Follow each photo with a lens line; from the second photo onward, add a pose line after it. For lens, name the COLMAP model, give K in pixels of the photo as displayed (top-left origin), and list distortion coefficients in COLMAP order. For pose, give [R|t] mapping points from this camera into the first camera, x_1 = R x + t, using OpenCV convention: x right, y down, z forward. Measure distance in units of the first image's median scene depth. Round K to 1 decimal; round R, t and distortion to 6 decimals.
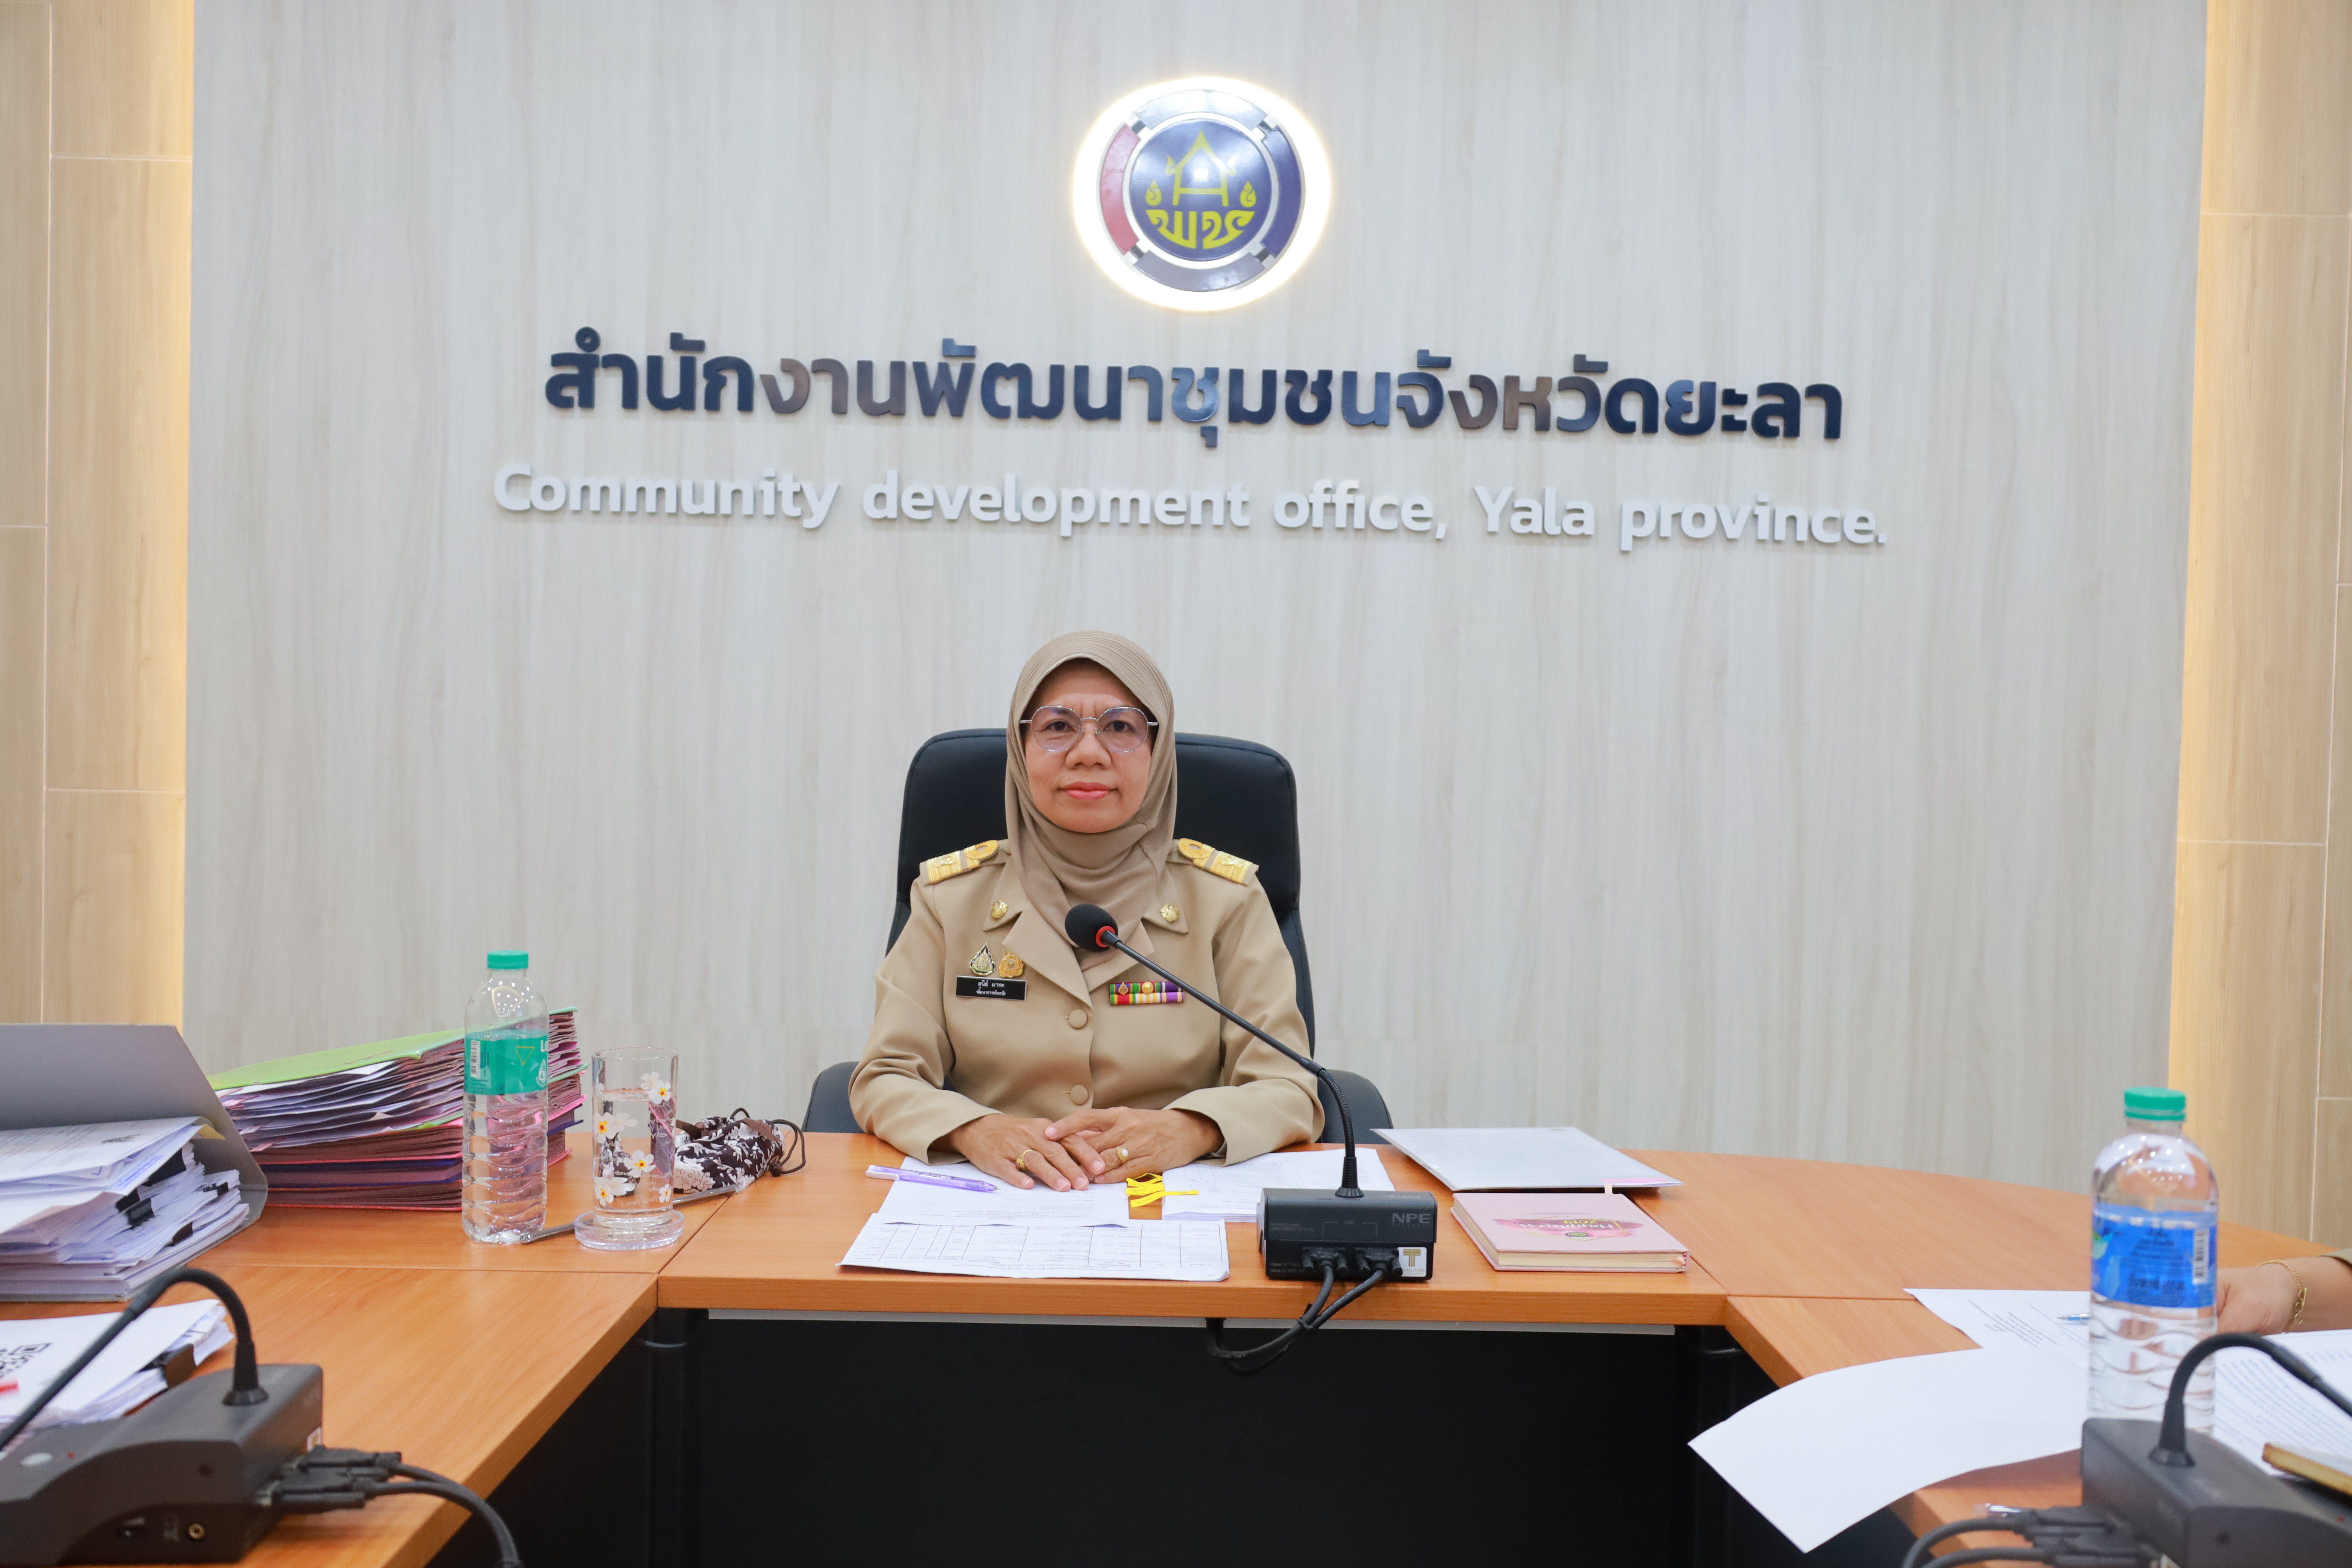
lens RADIAL K [[2317.6, 0, 1176.0], [0, 2317.6, 784.0], [0, 0, 1]] dist [0.044541, 0.009512]
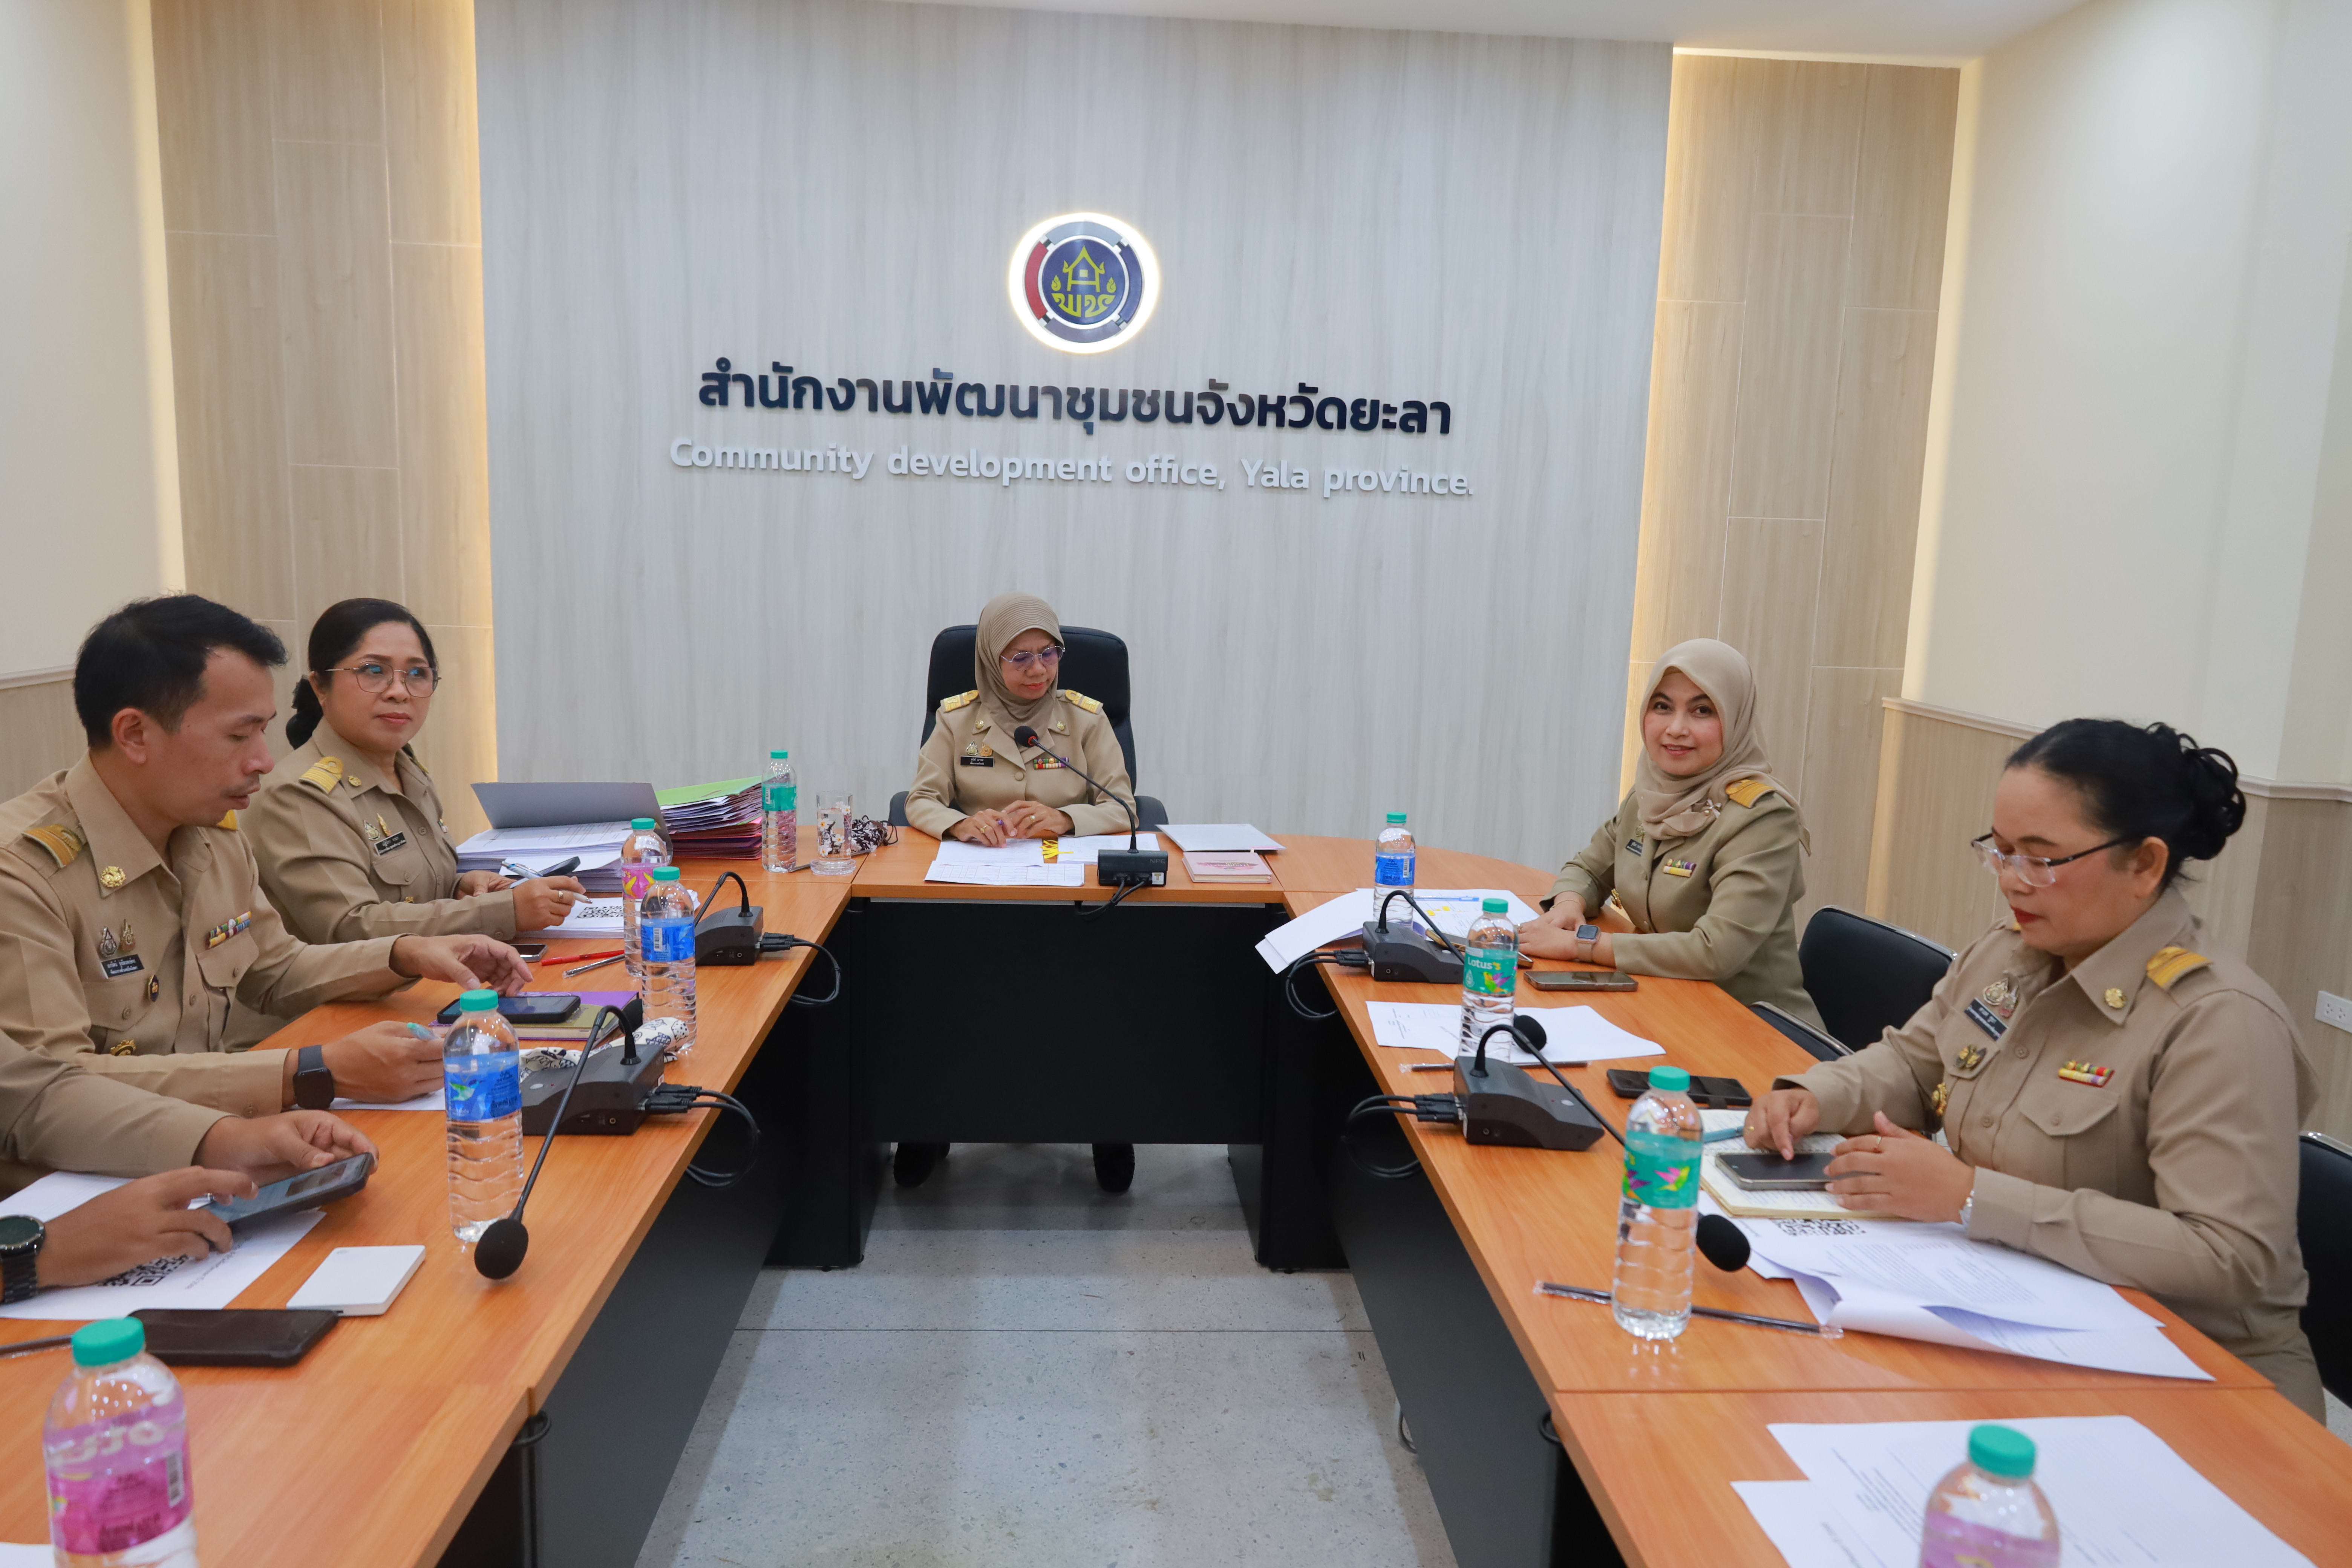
lens RADIAL K [[1686.9, 0, 1176.0], [0, 1686.9, 784.0], [0, 0, 1]] dist [0.040628, -0.000693]
pose [[0.998265, 0.001951, 0.058857, 0.005685], [-0.009317, 0.992095, 0.125141, -0.044724], [-0.058147, -0.125473, 0.990392, -0.287679]]
